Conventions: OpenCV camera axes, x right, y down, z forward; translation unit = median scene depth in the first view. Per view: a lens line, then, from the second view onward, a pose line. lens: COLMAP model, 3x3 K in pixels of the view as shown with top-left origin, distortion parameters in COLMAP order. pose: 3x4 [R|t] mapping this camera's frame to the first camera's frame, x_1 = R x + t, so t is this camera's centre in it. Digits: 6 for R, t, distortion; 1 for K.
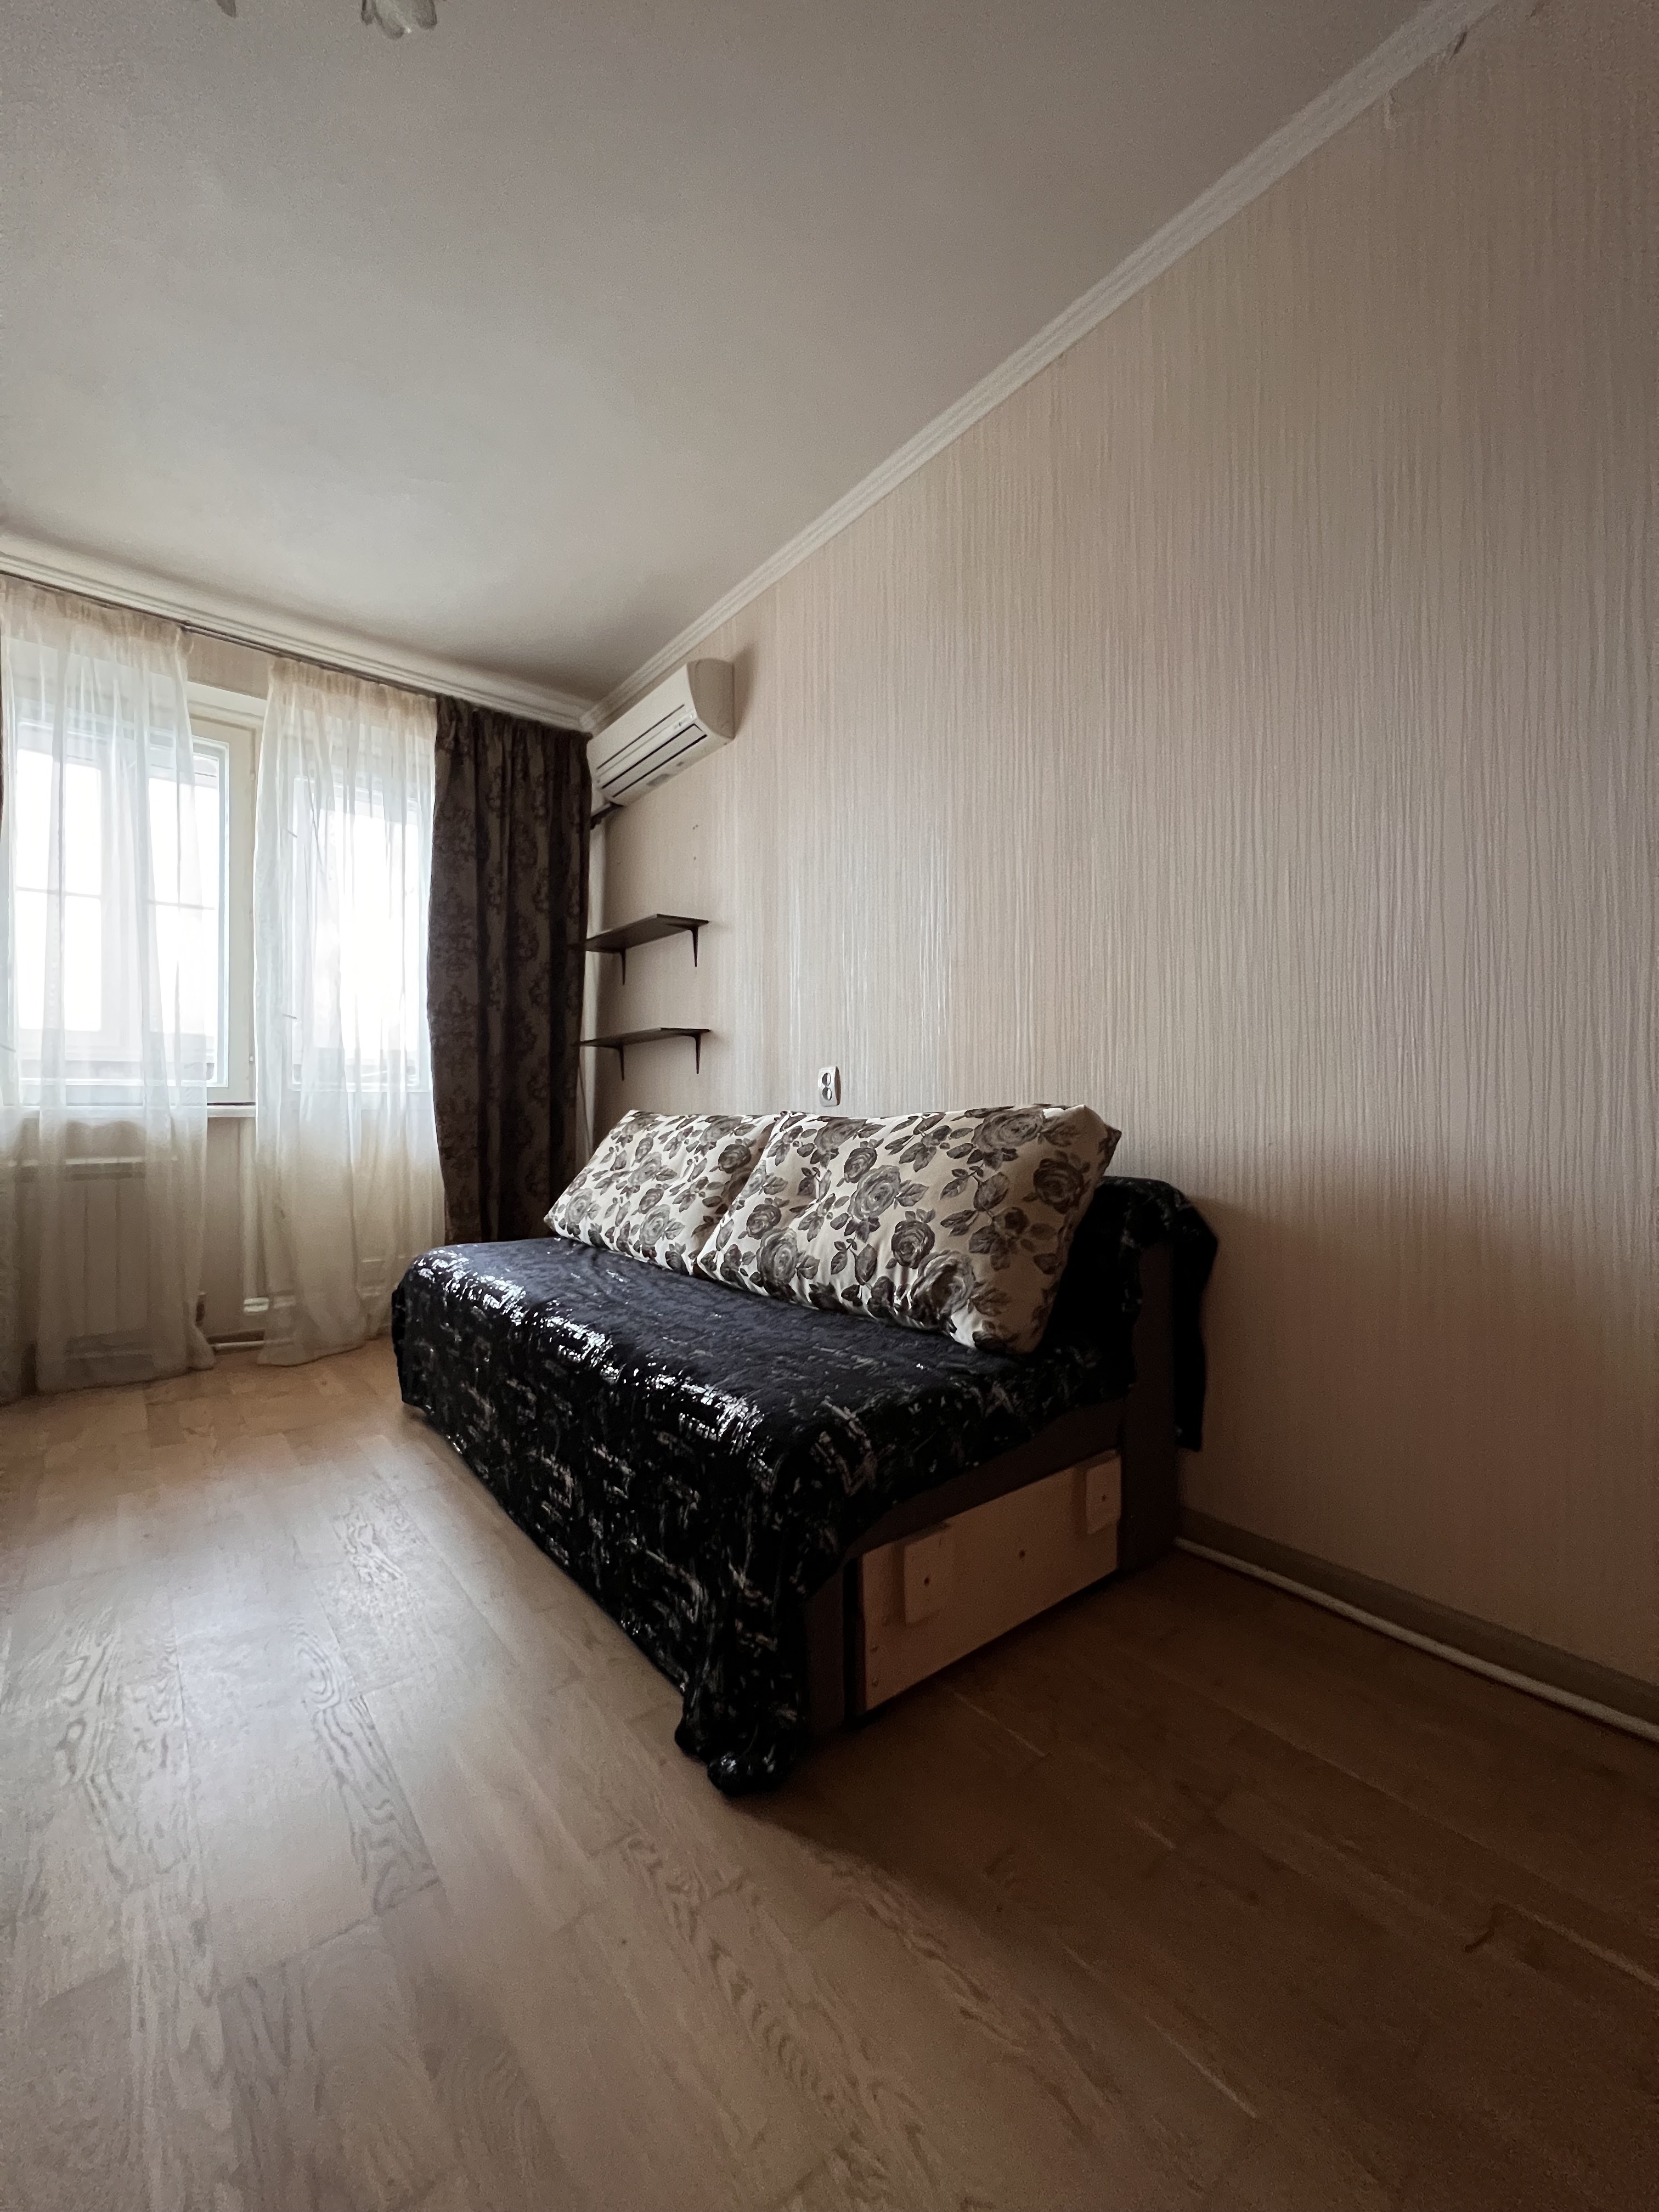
lens RADIAL K [[884.6, 0, 831.7], [0, 884.6, 1098.4], [0, 0, 1]] dist [-0.001343, 0.000255]
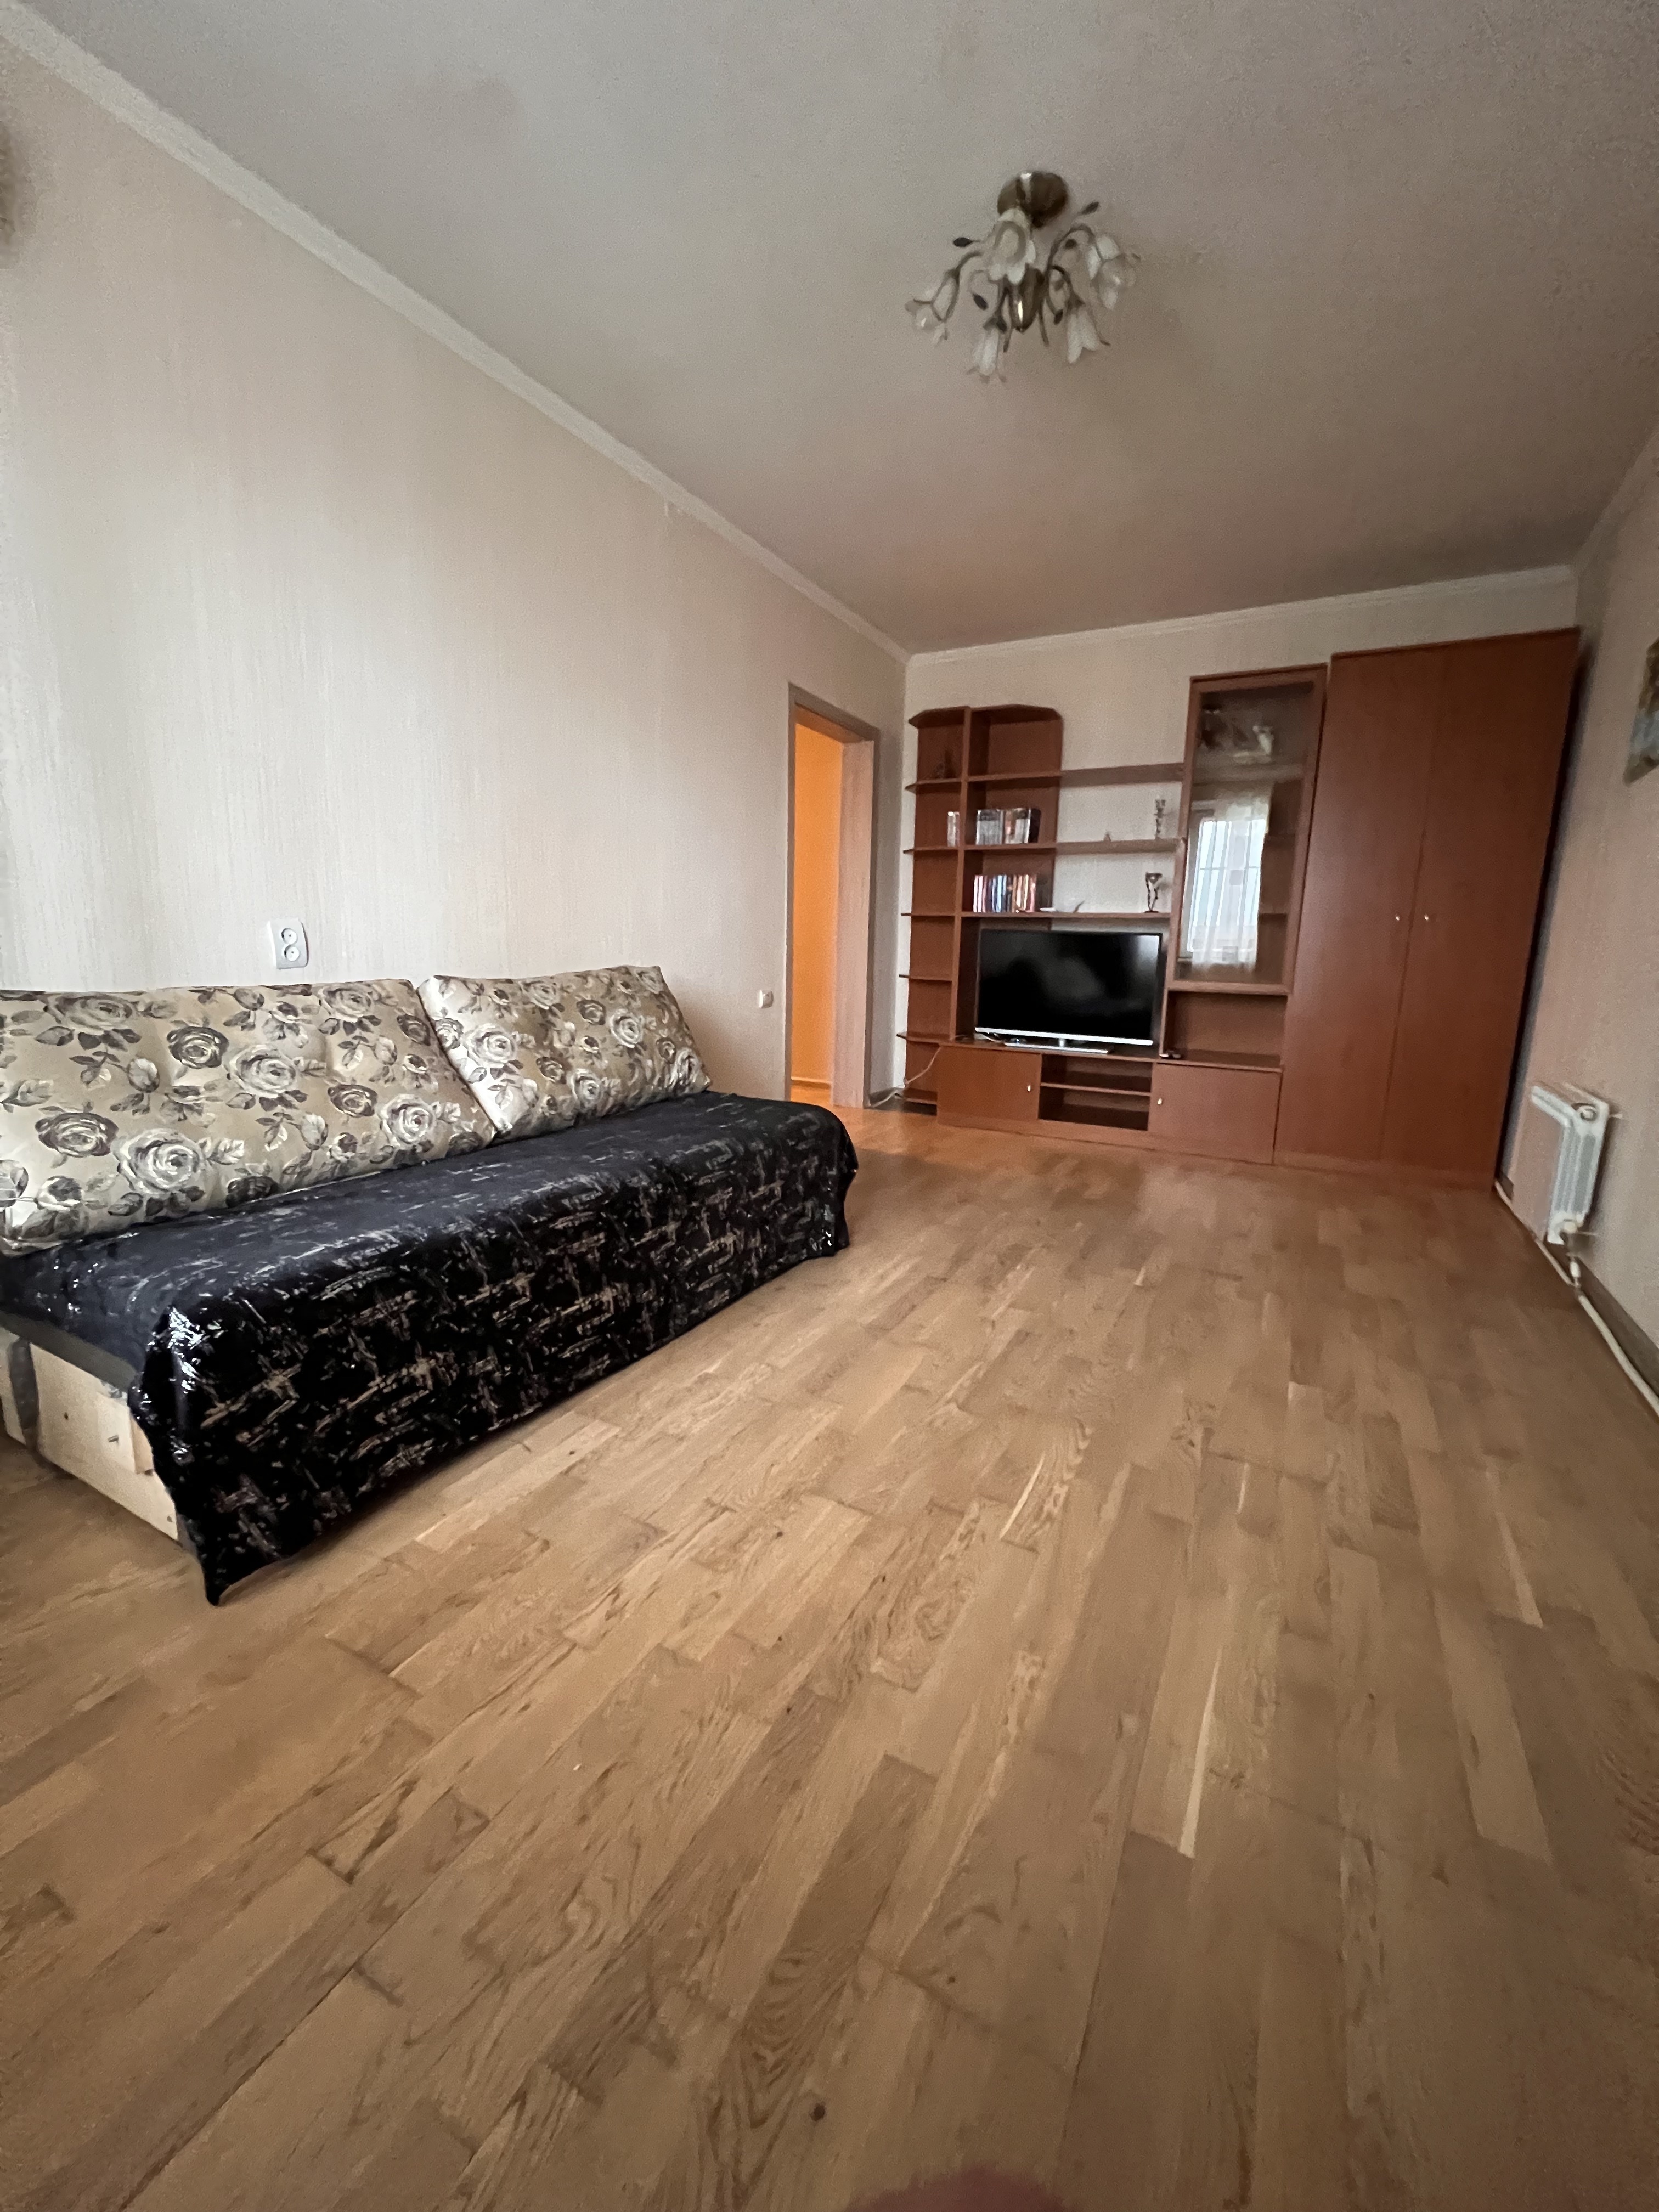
lens RADIAL K [[884.6, 0, 831.7], [0, 884.6, 1098.4], [0, 0, 1]] dist [-0.001343, 0.000255]
pose [[-0.377931, -0.172552, 0.909612, -1.398304], [-0.030961, 0.984285, 0.173853, -0.042399], [-0.925316, 0.037542, -0.377334, 1.191322]]
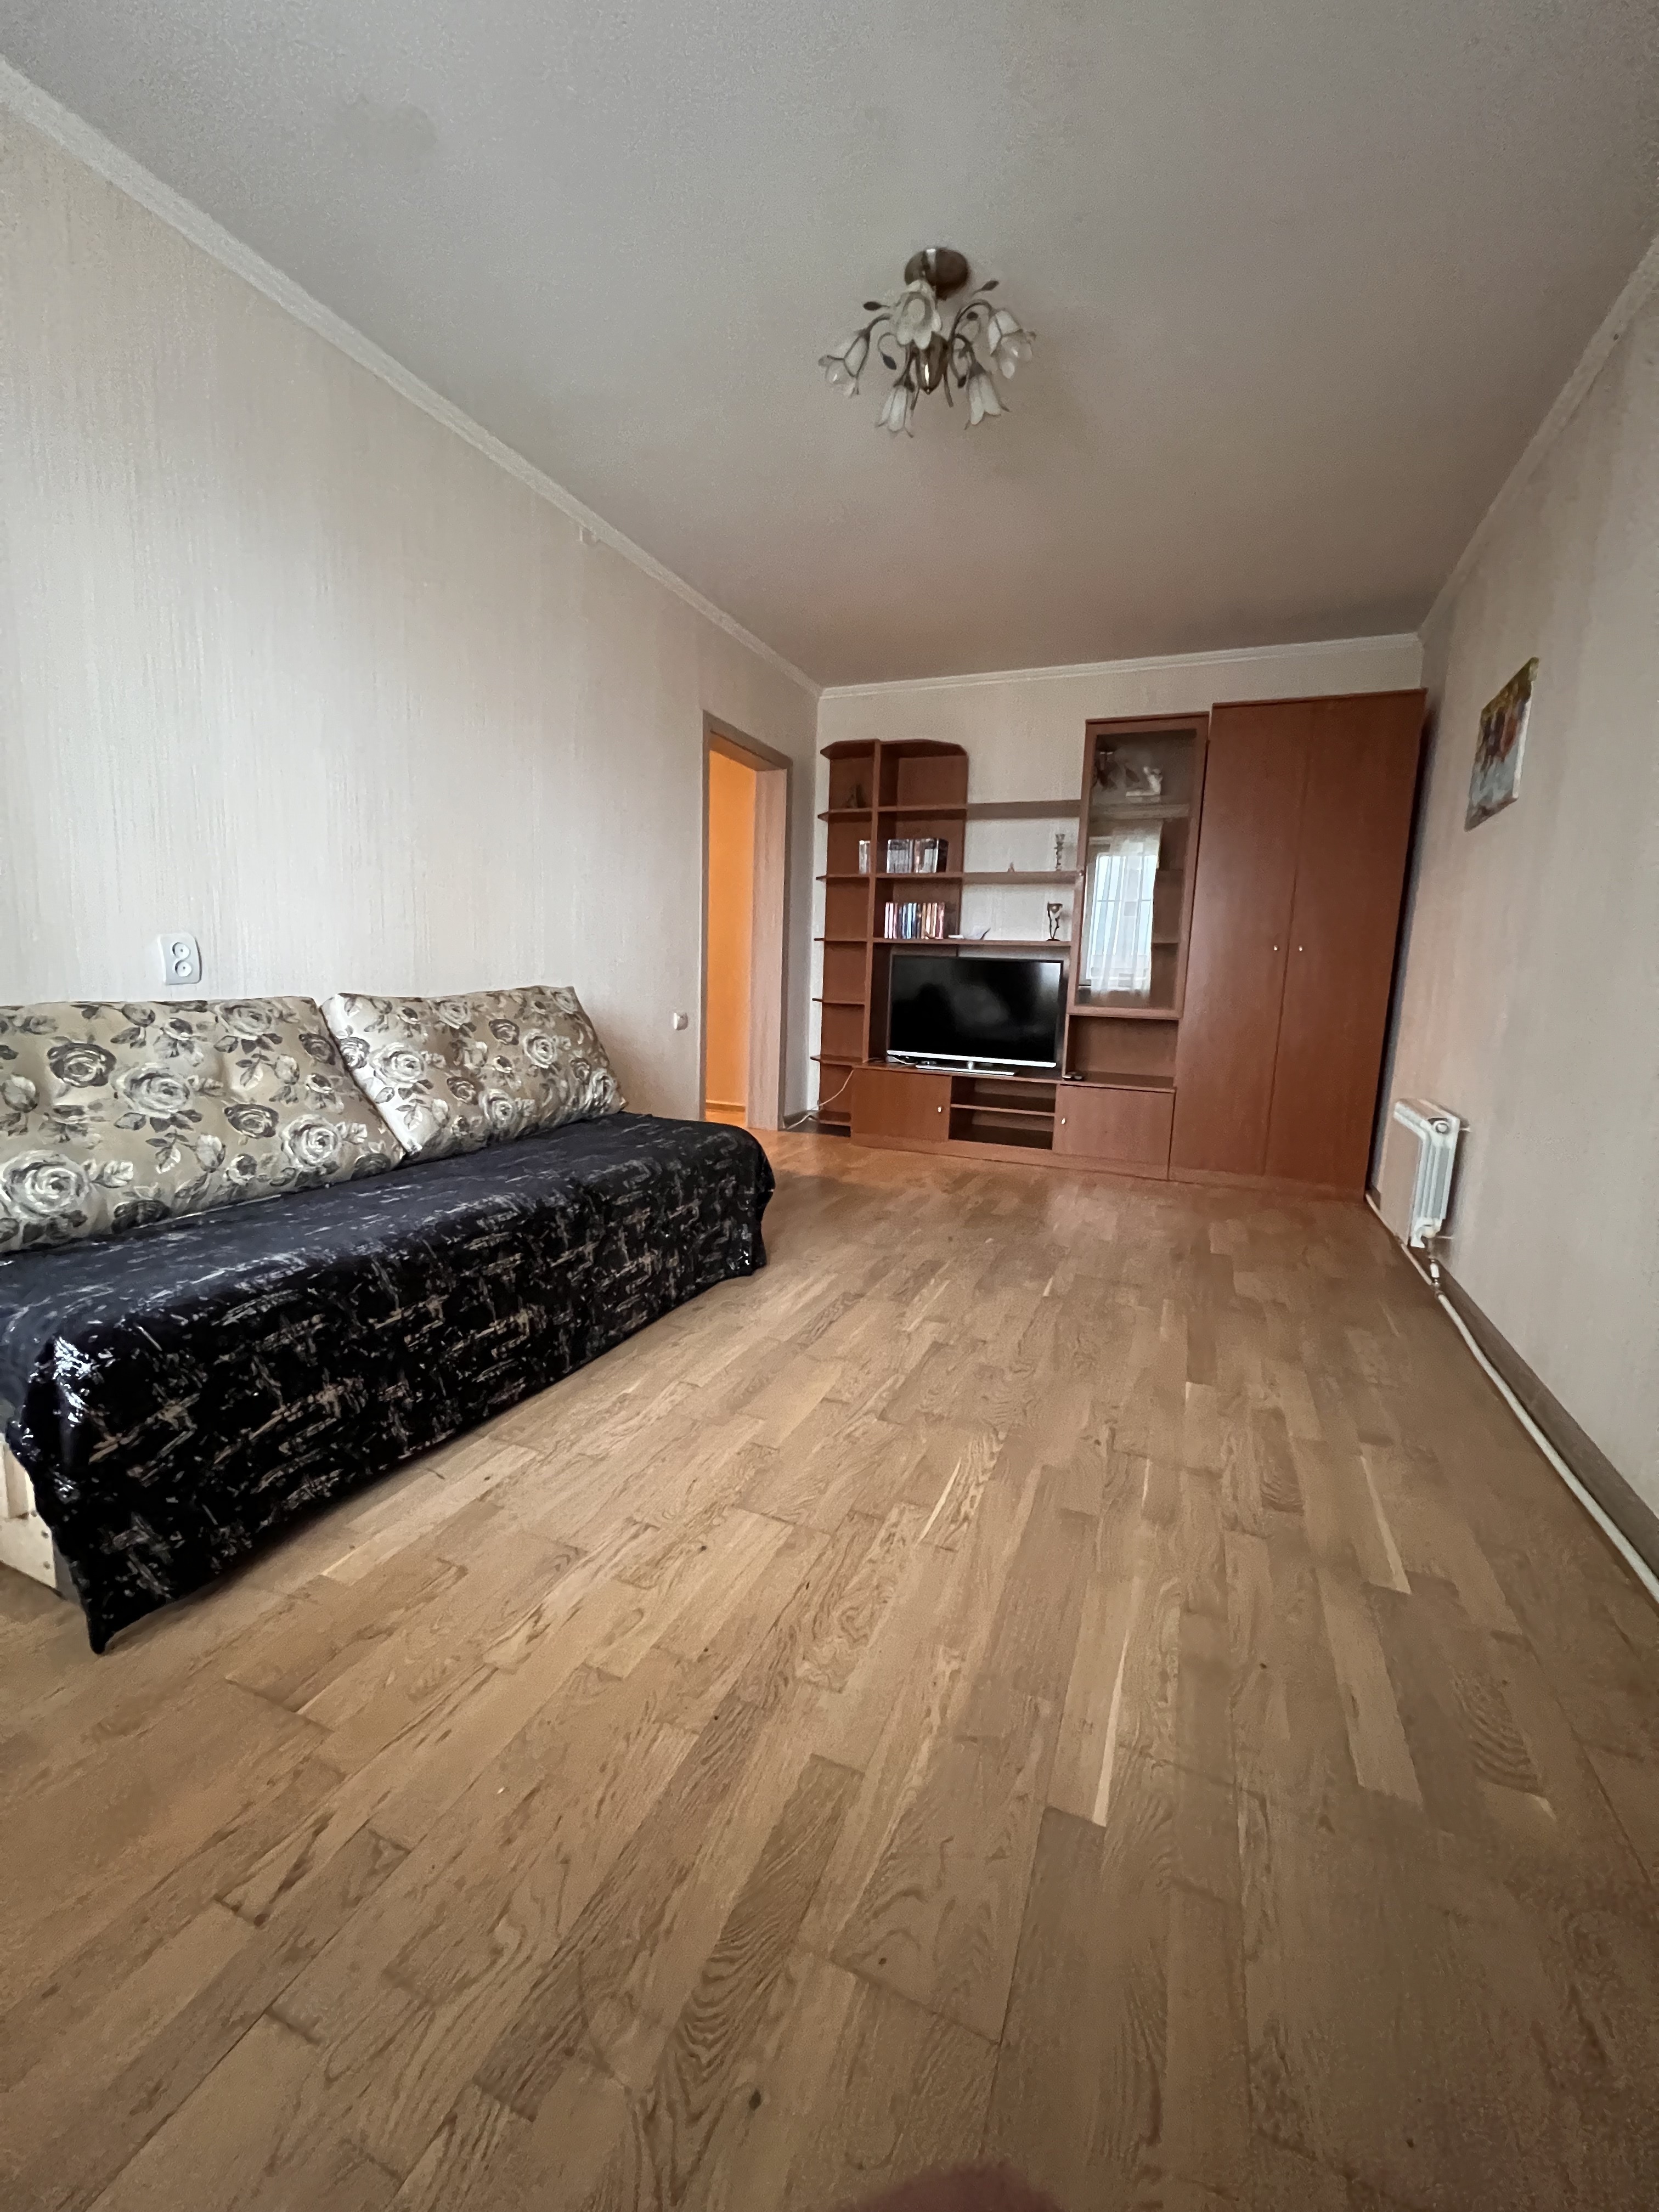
lens RADIAL K [[884.6, 0, 831.7], [0, 884.6, 1098.4], [0, 0, 1]] dist [-0.001343, 0.000255]
pose [[-0.467762, -0.145280, 0.871833, -1.415599], [-0.041978, 0.988937, 0.142271, -0.036997], [-0.882857, 0.029951, -0.468686, 1.208498]]
